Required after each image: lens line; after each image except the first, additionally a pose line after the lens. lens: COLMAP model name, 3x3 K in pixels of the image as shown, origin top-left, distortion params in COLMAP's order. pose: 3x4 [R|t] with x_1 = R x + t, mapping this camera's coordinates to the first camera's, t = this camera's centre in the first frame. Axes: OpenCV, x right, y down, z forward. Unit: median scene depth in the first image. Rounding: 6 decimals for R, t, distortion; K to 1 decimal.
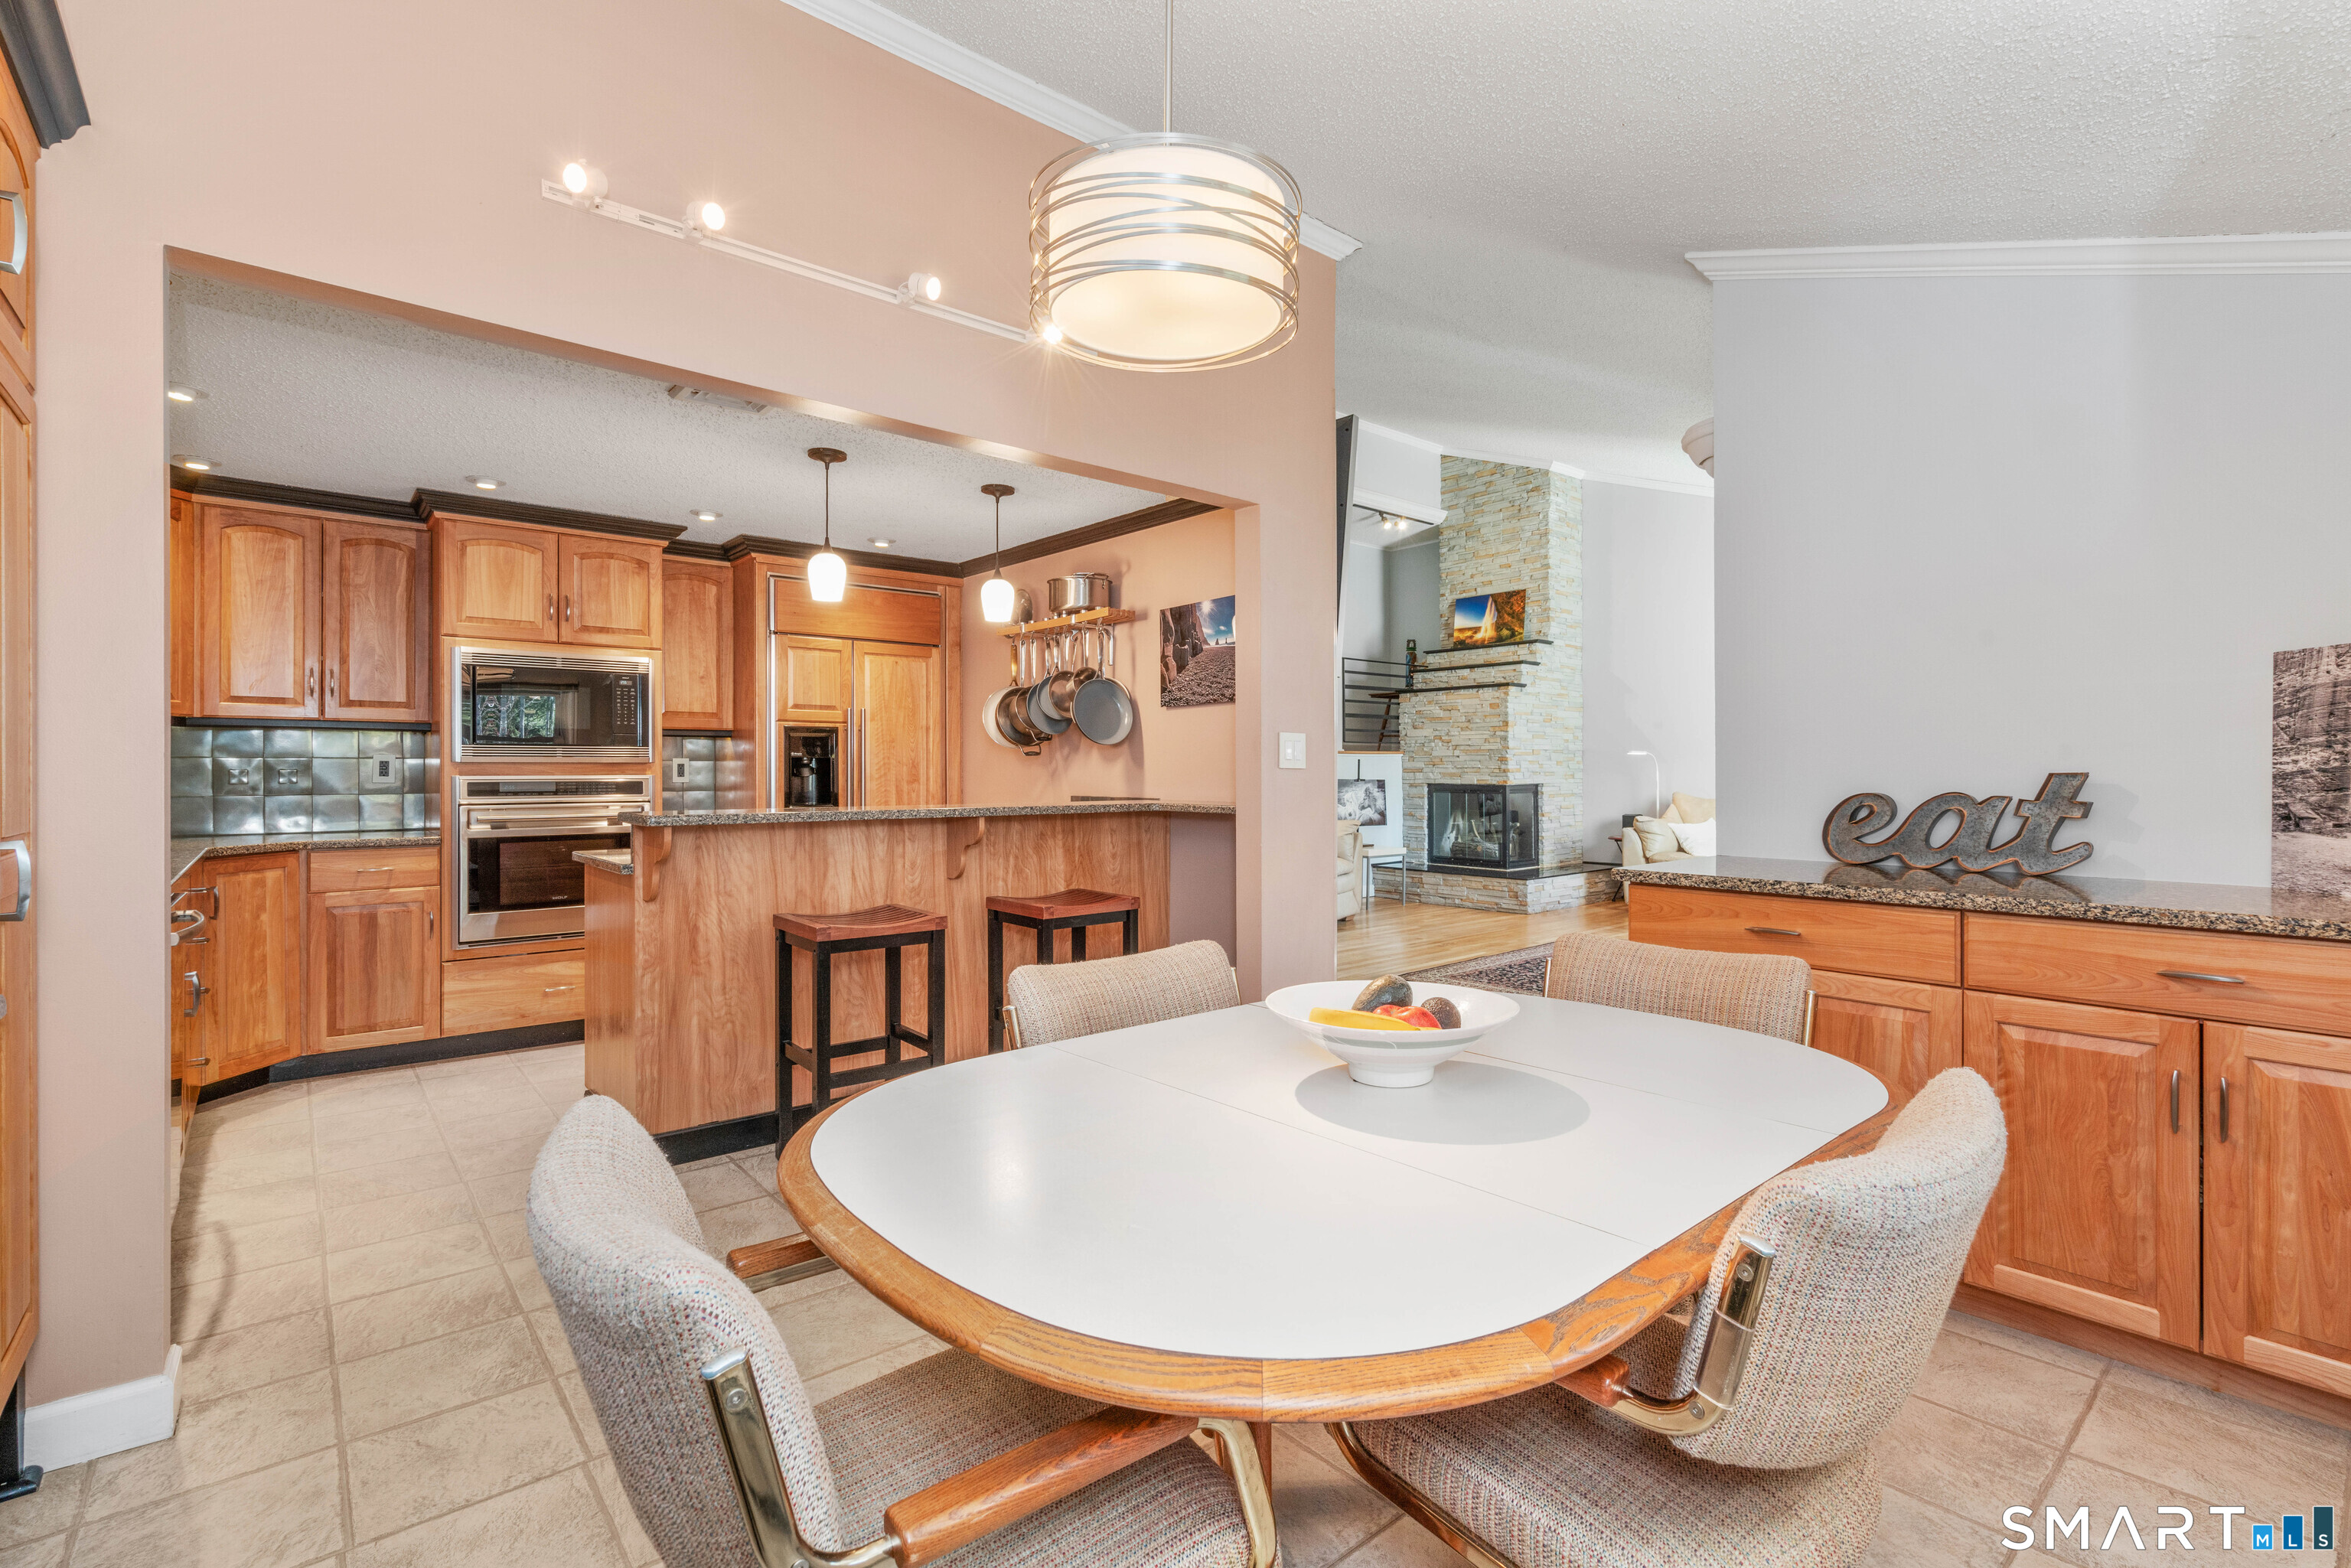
lens RADIAL K [[1059.1, 0, 1175.4], [0, 1059.1, 772.3], [0, 0, 1]] dist [-0.002465, 0.000507]
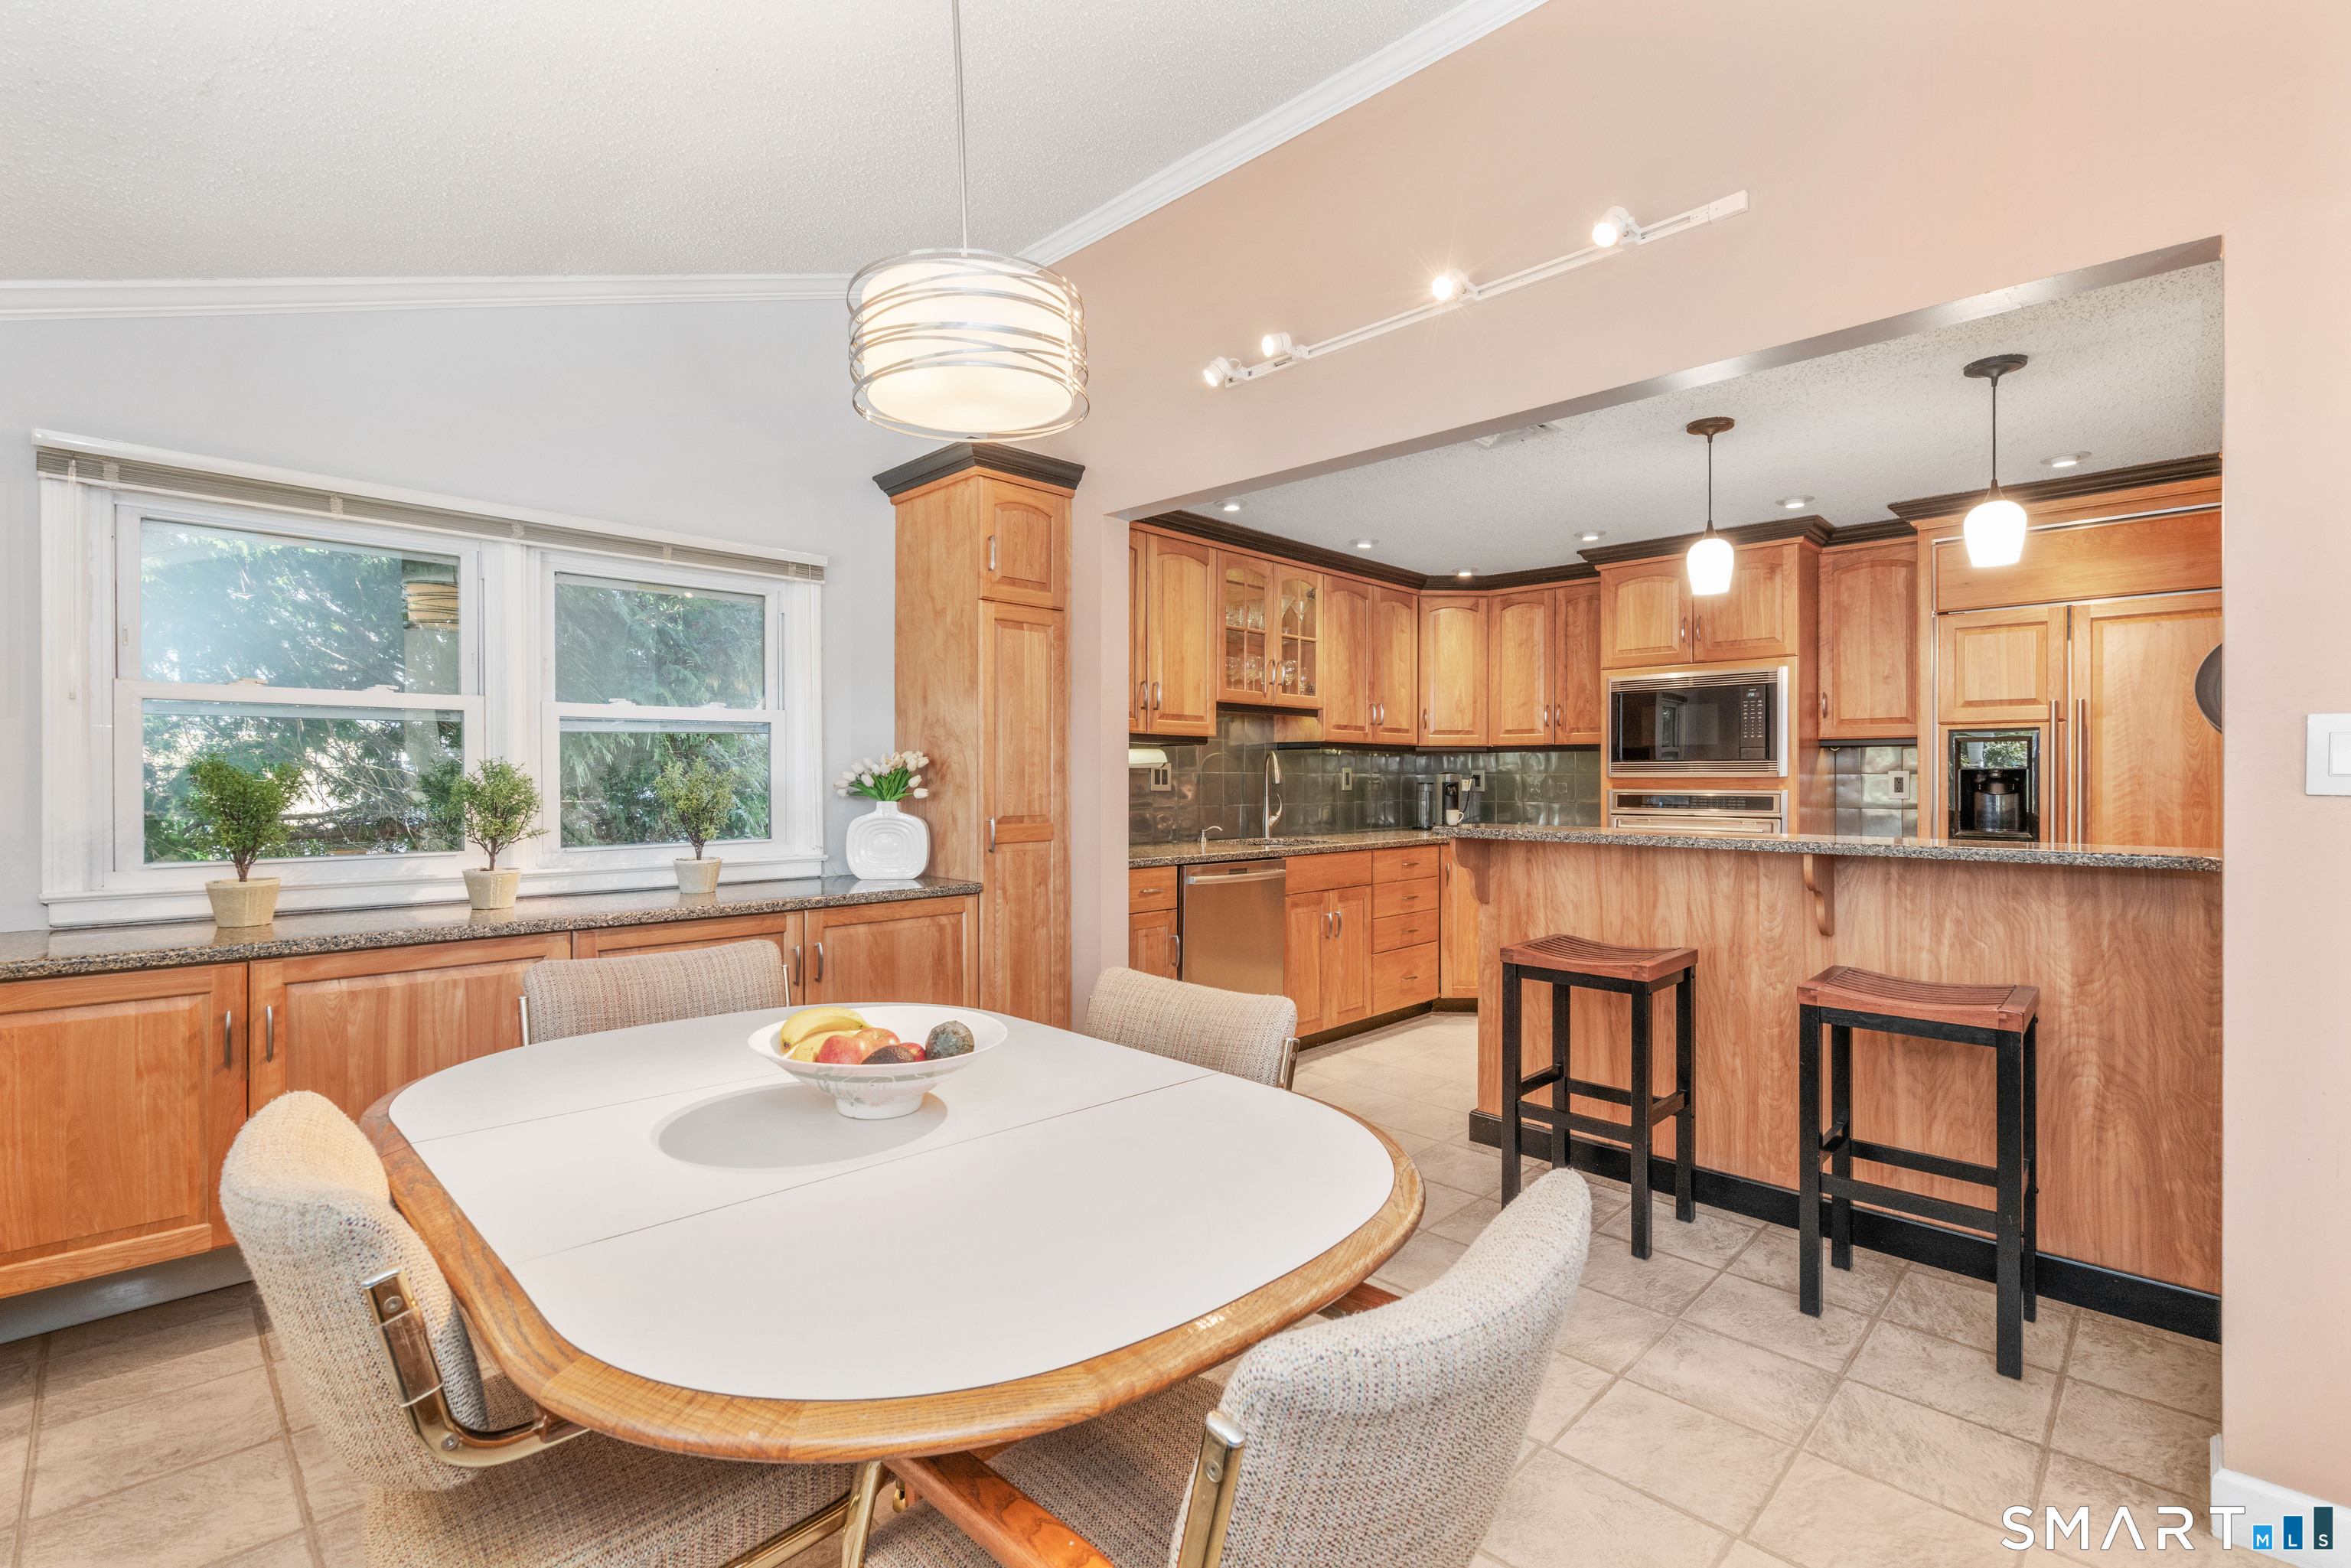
lens RADIAL K [[1059.1, 0, 1175.4], [0, 1059.1, 772.3], [0, 0, 1]] dist [-0.002465, 0.000507]
pose [[0.092552, -0.004280, -0.995699, 0.394144], [-0.003053, 0.999985, -0.004582, -0.007502], [0.995703, 0.003464, 0.092537, 0.383538]]
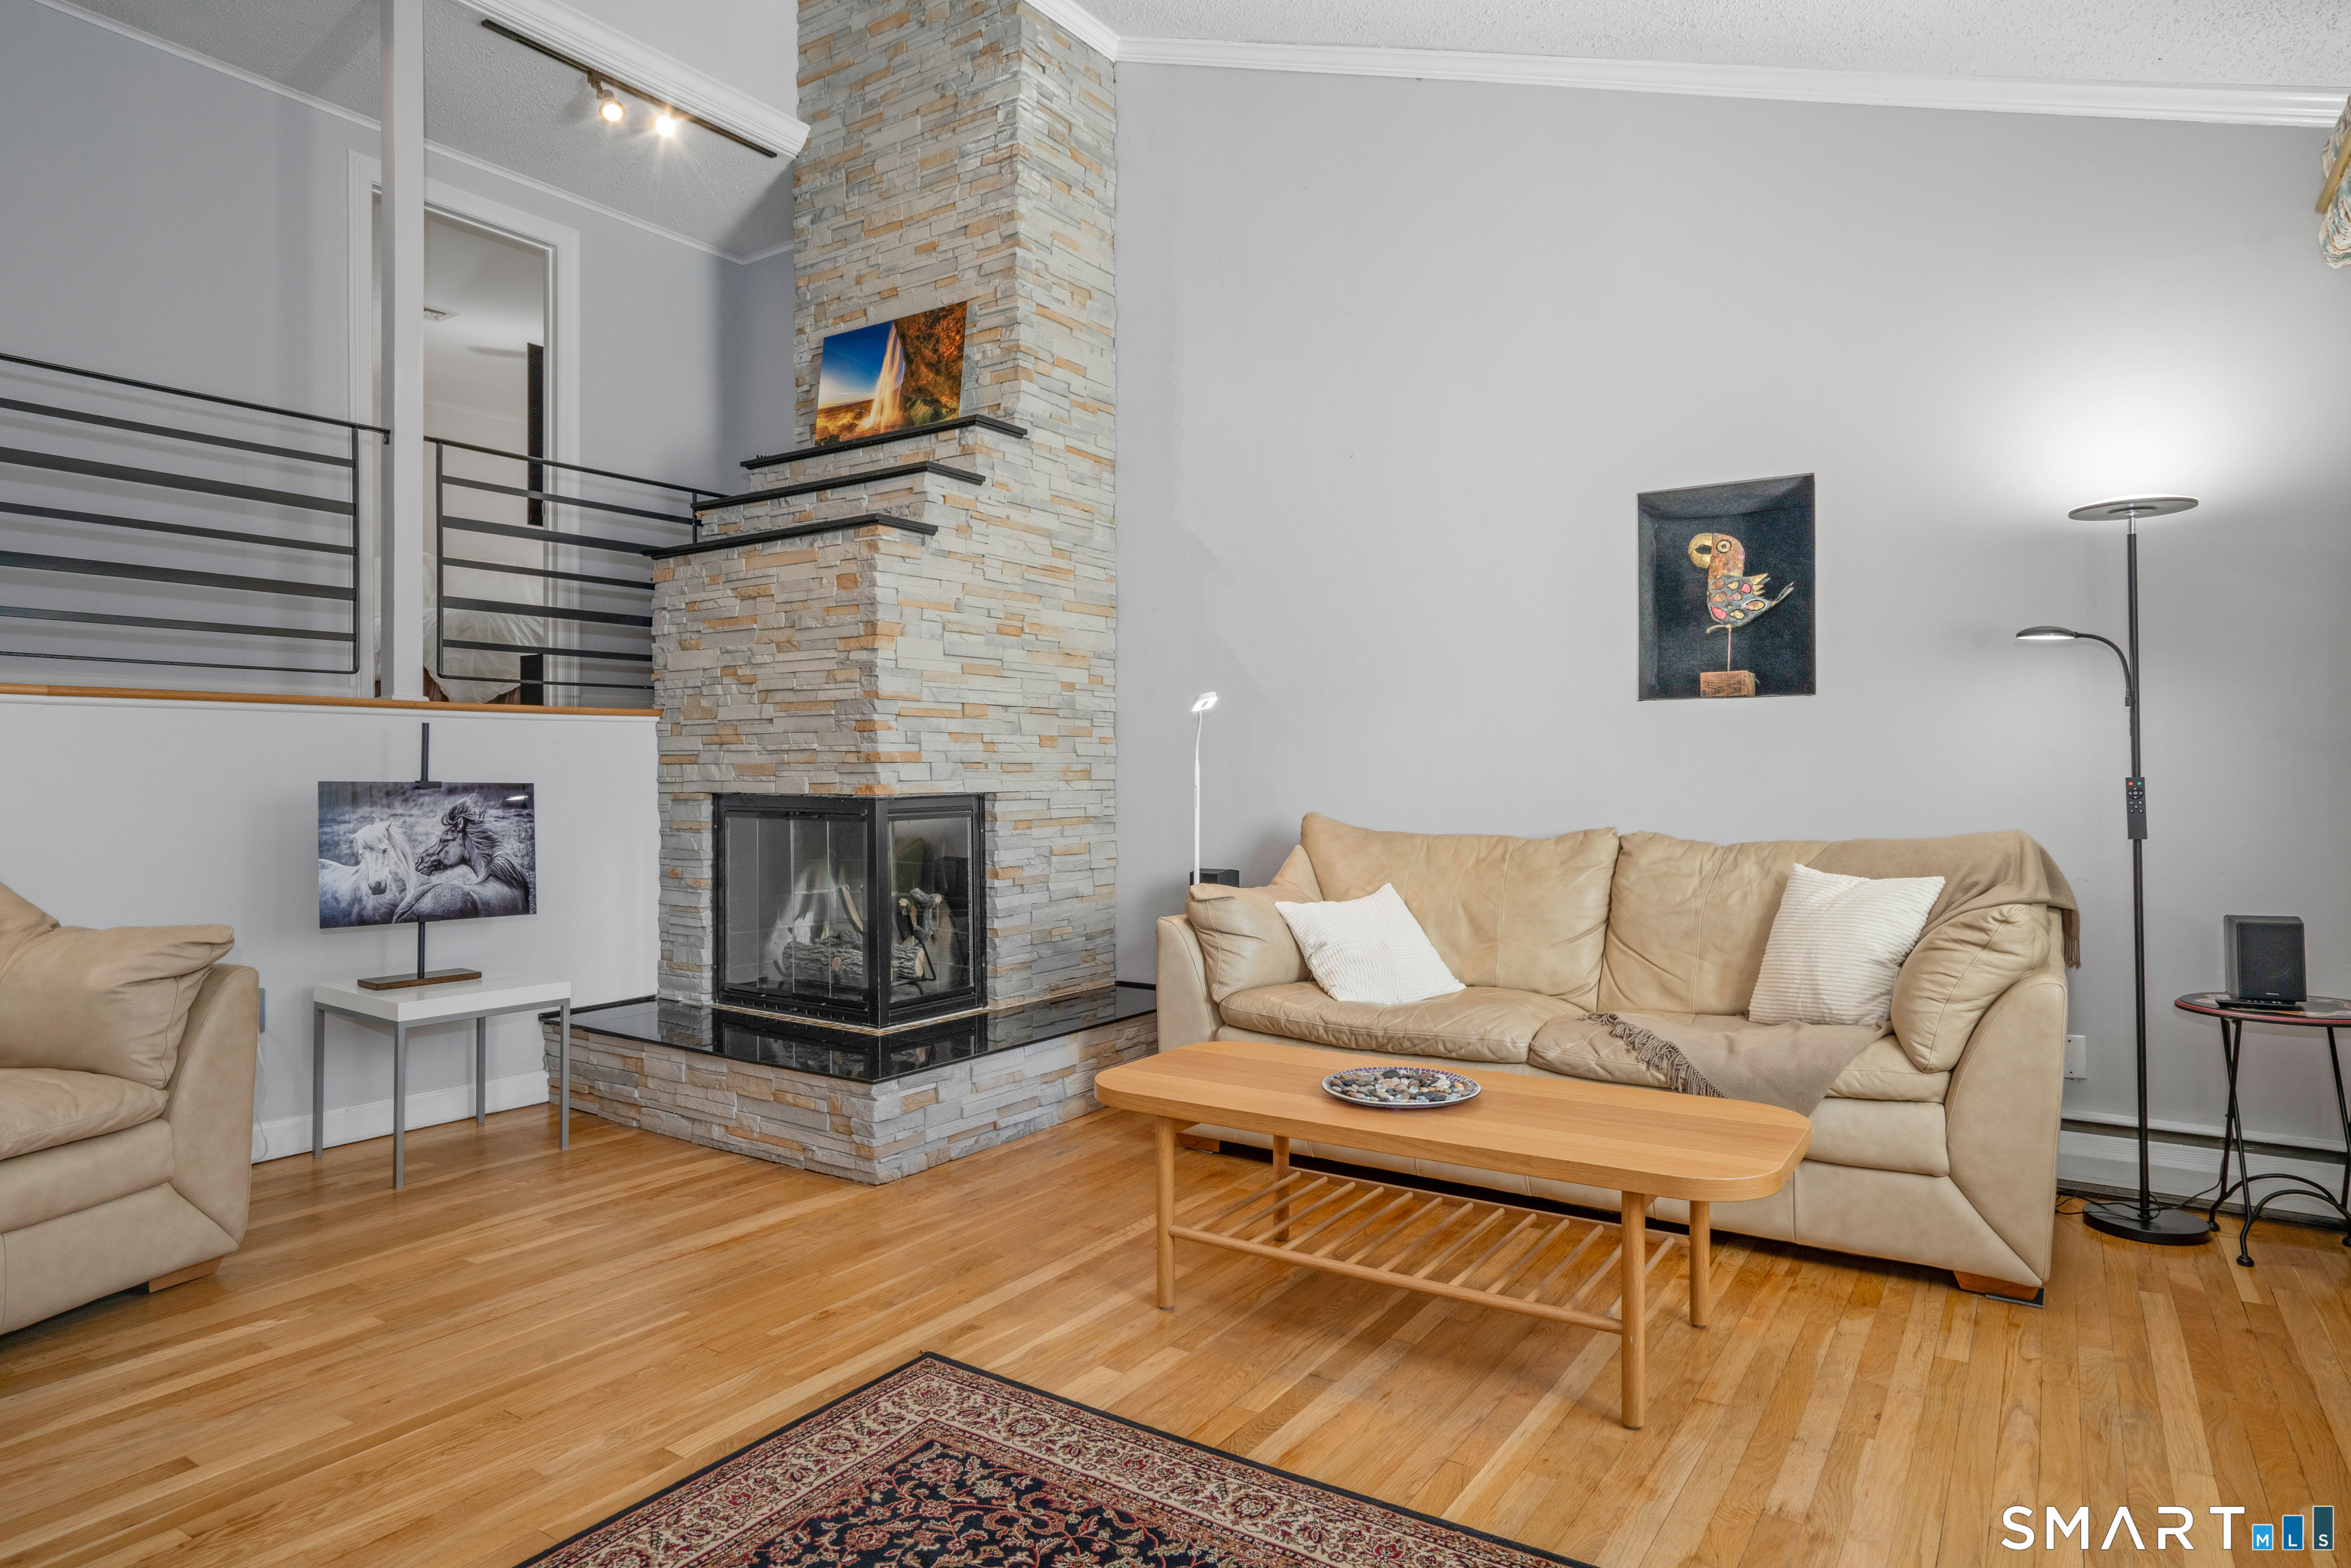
lens RADIAL K [[1362.0, 0, 1175.7], [0, 1362.0, 771.0], [0, 0, 1]] dist [-0.040367, 0.039637]
pose [[0.963752, 0.001511, 0.266795, 0.565137], [-0.000626, 0.999994, -0.003403, 0.008608], [-0.266799, 0.003112, 0.963747, 1.025643]]
